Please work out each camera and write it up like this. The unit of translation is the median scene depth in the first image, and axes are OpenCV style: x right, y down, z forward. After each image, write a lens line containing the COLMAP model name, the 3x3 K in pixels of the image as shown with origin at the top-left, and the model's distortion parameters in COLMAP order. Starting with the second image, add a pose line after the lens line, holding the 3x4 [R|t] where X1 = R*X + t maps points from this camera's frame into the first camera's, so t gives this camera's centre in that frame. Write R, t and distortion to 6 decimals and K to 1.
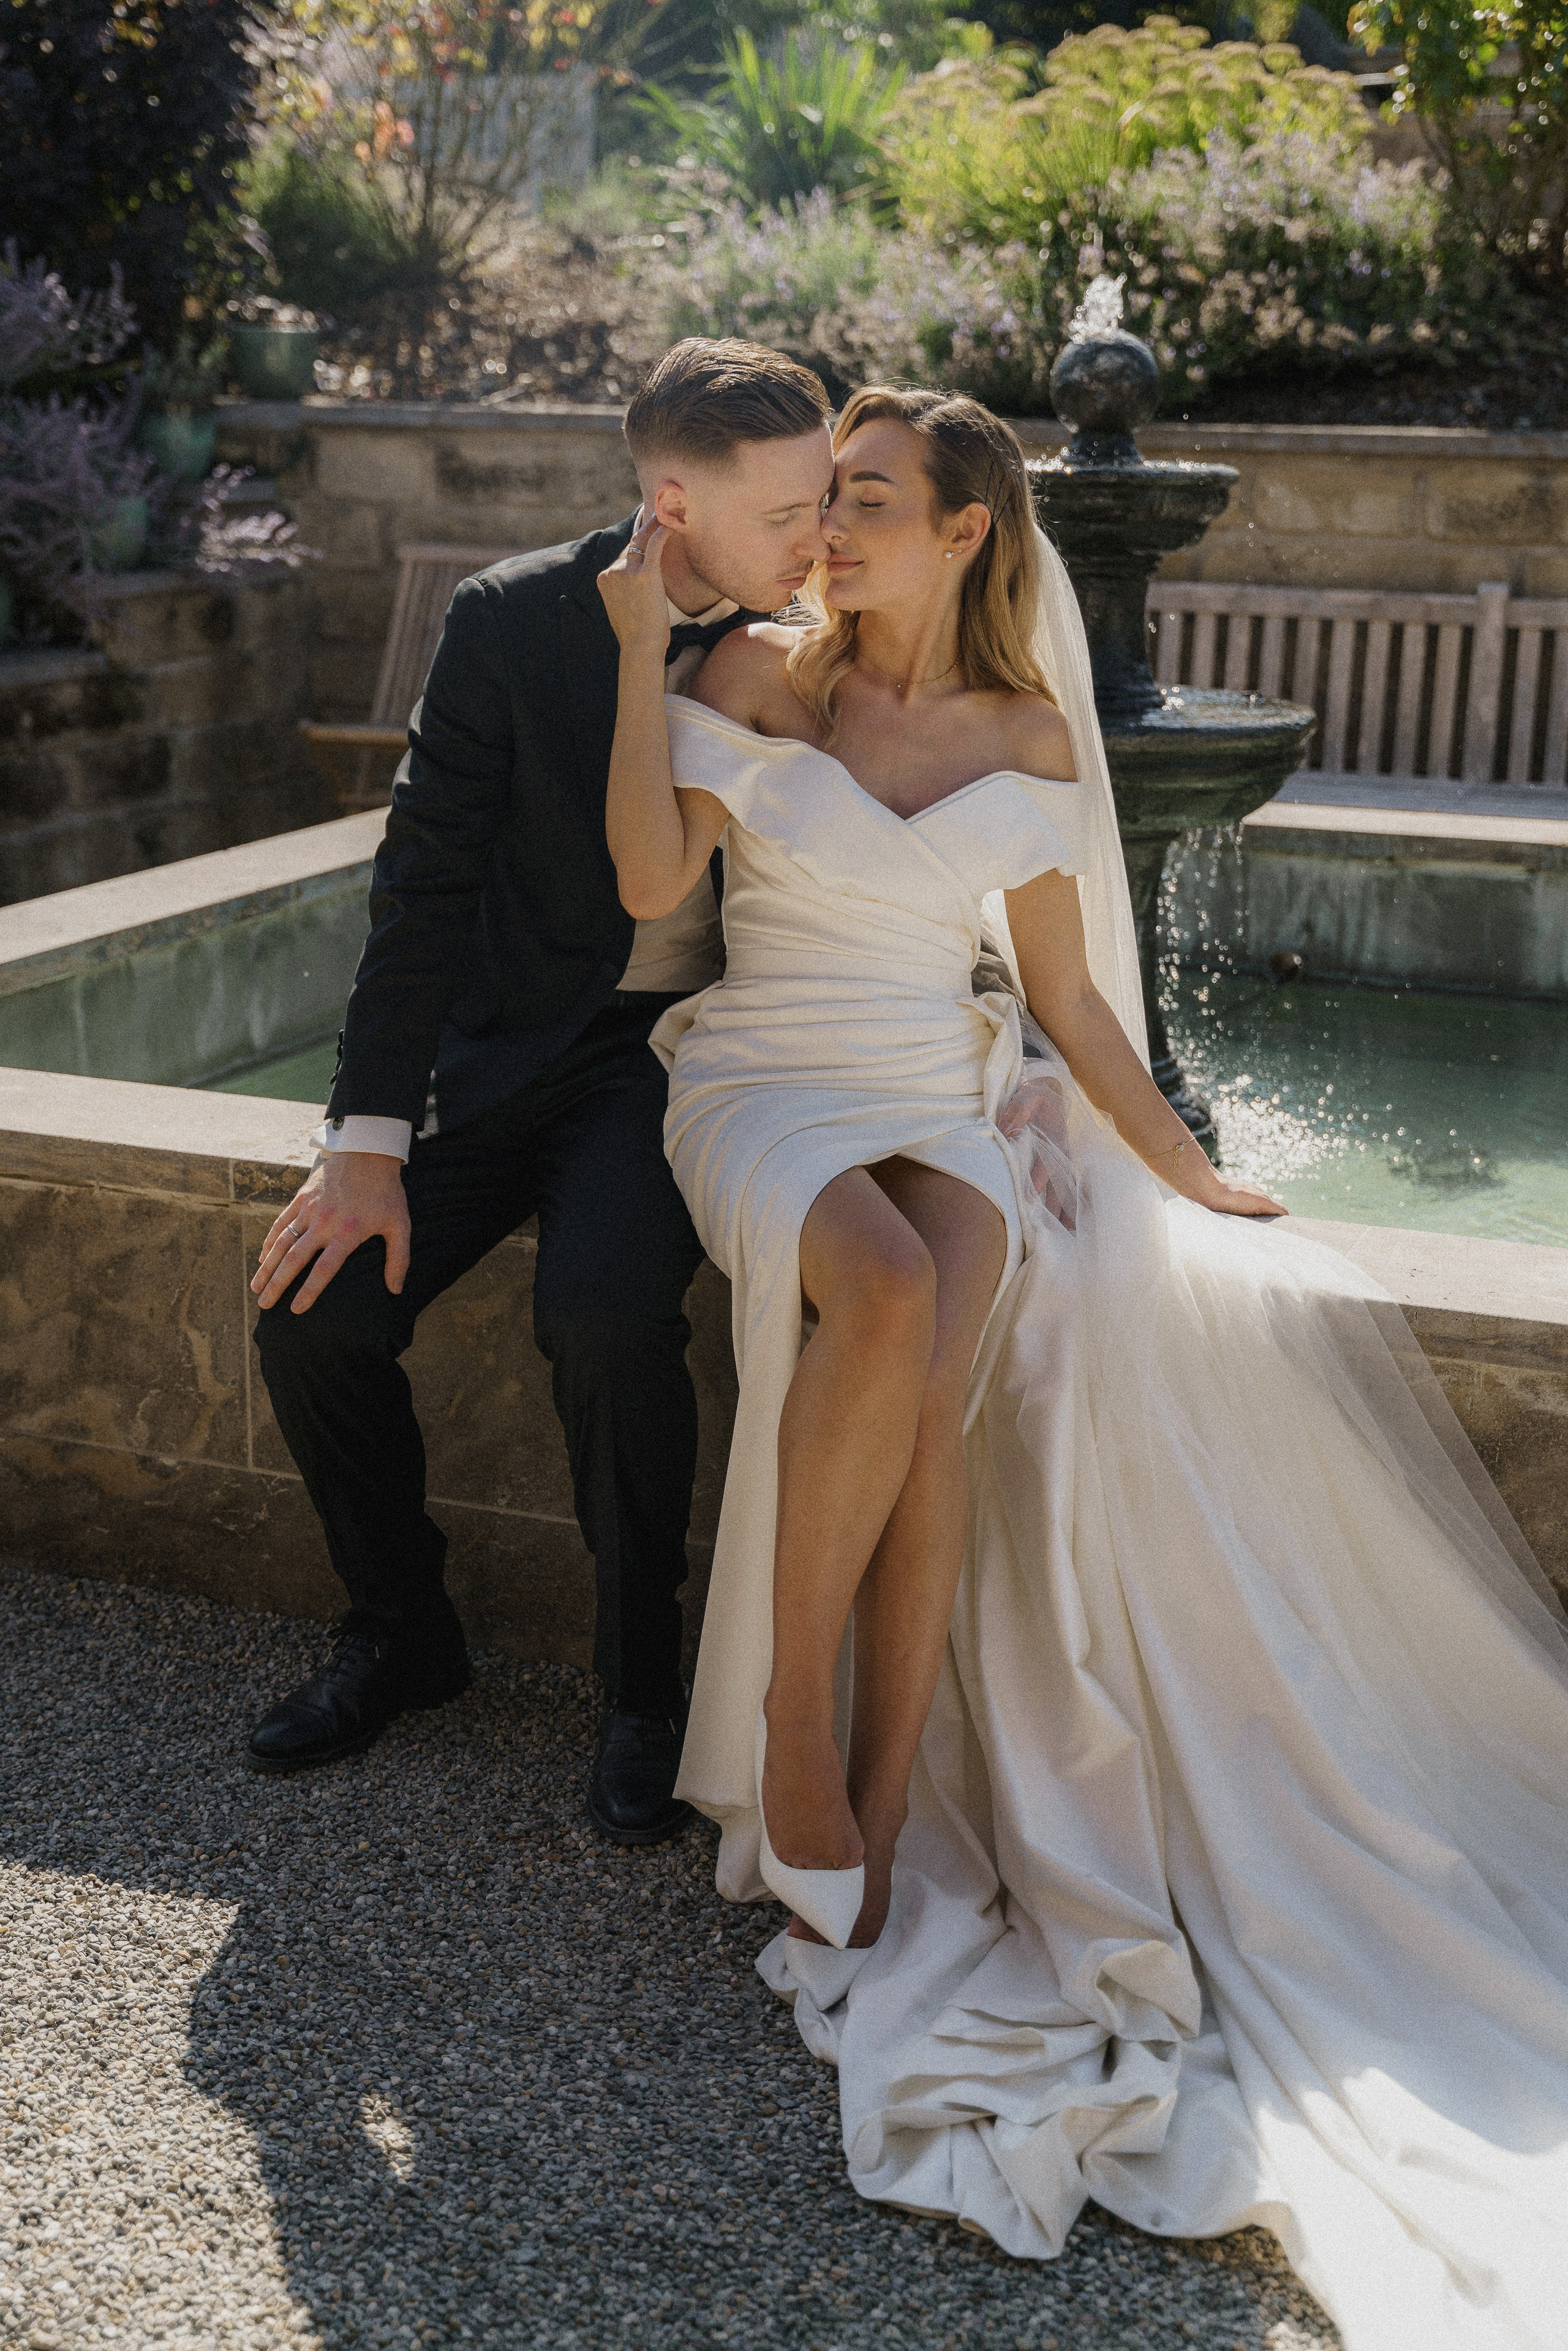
lens RADIAL K [[3077.6, 0, 784.0], [0, 3077.6, 1126.0], [0, 0, 1]] dist [0.013918, 0.000313]
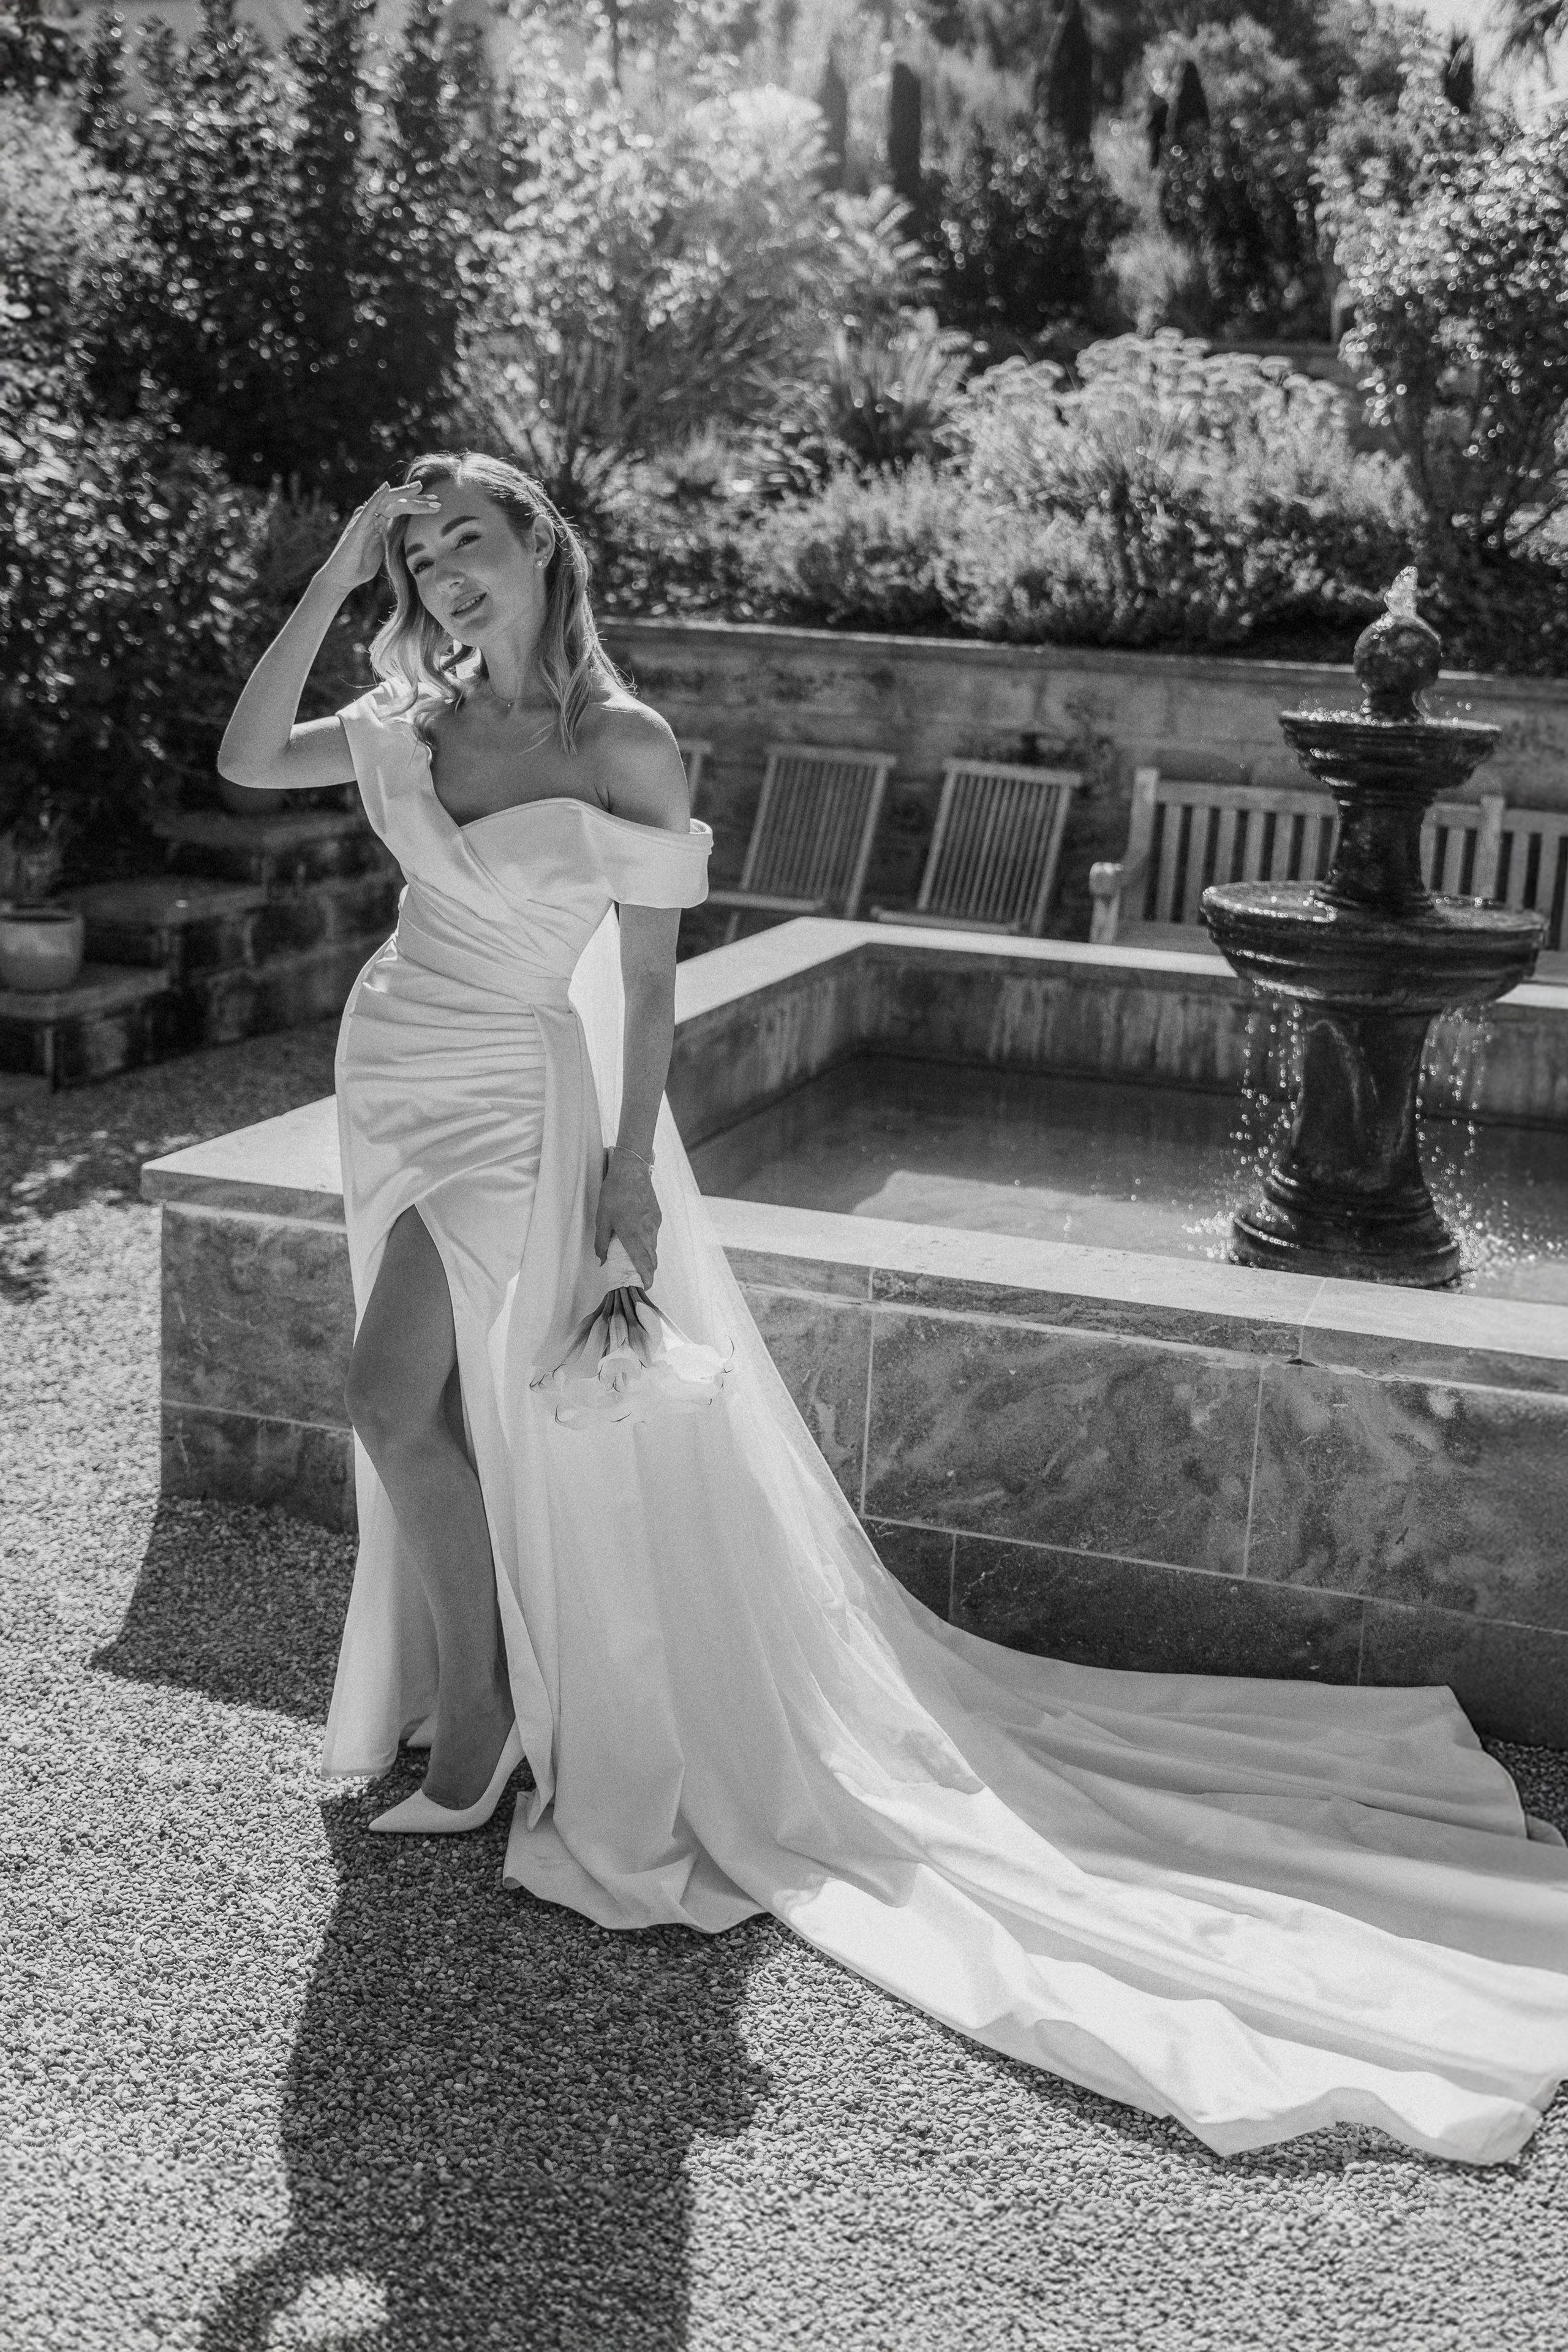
lens RADIAL K [[2591.9, 0, 788.9], [0, 2591.9, 1054.5], [0, 0, 1]] dist [-0.002350, 0.032001]
pose [[0.996968, 0.024313, 0.073915, -0.123510], [-0.020301, 0.998305, -0.054550, -0.007359], [-0.075116, 0.052884, 0.995771, -0.021867]]
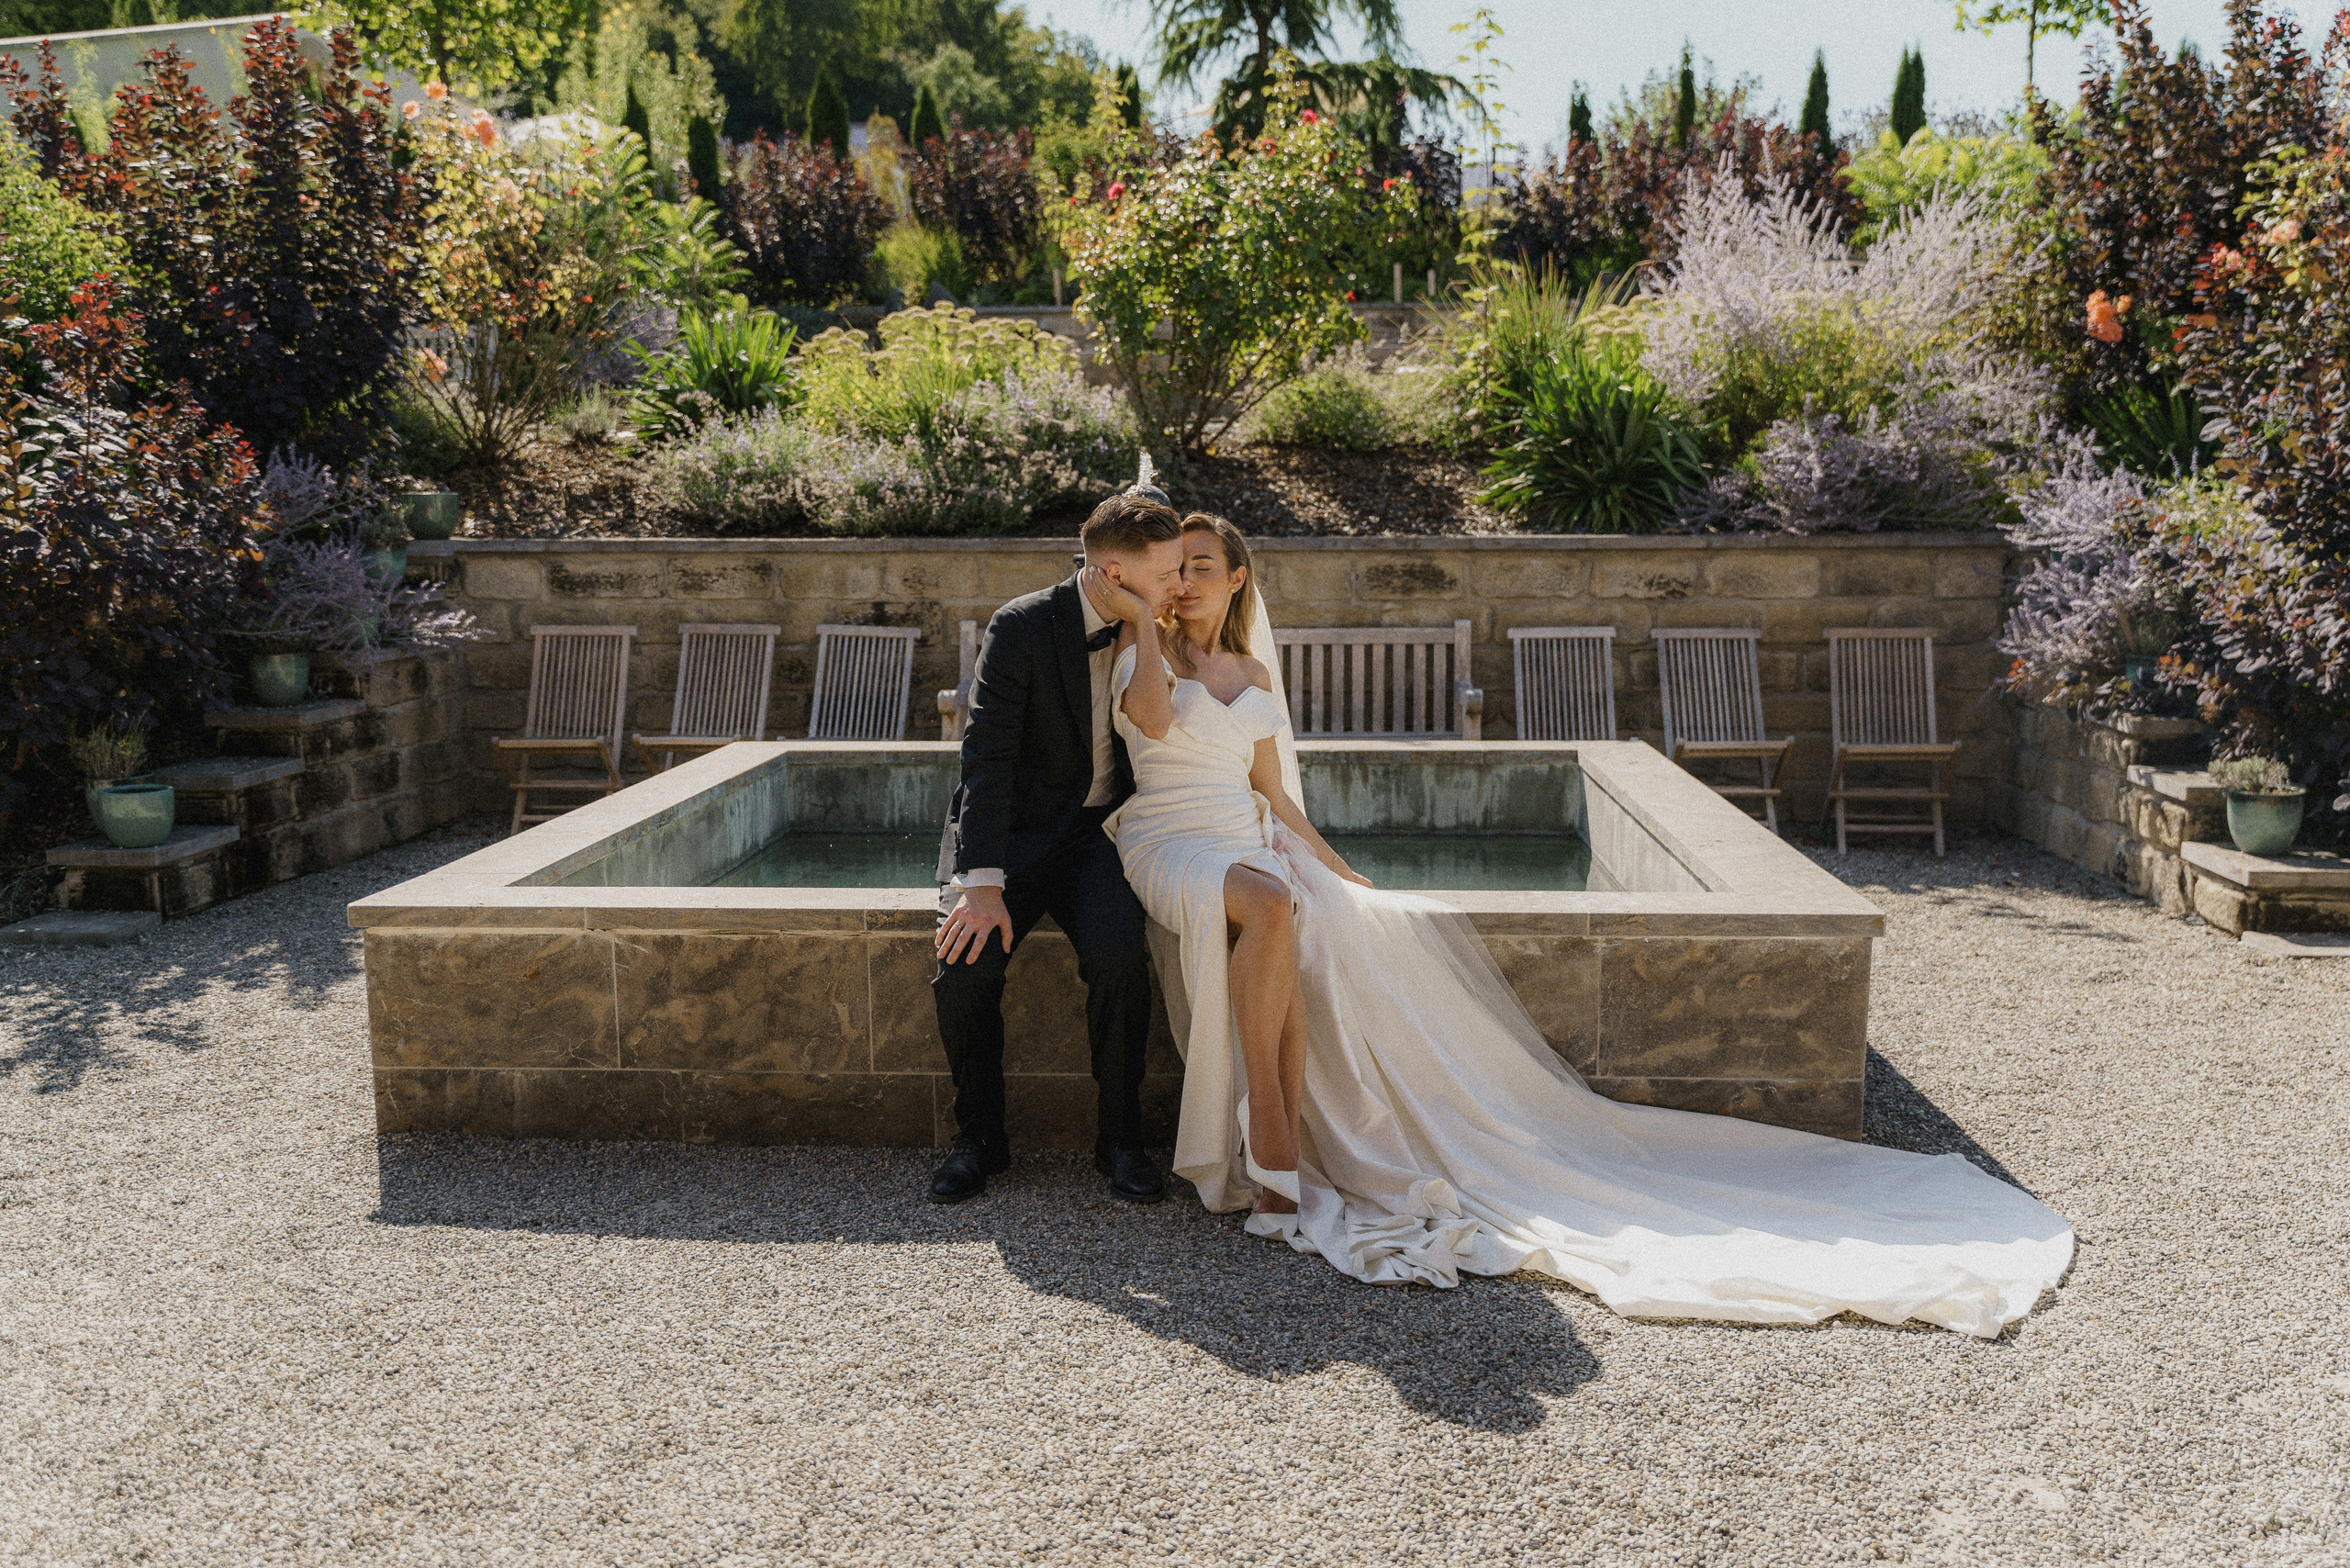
lens RADIAL K [[2175.8, 0, 1179.6], [0, 2175.8, 864.6], [0, 0, 1]] dist [-0.011958, 0.008157]
pose [[0.947907, -0.071878, 0.310331, -0.175704], [0.095900, 0.993405, -0.062839, 0.037304], [-0.303768, 0.089326, 0.948549, -0.158505]]
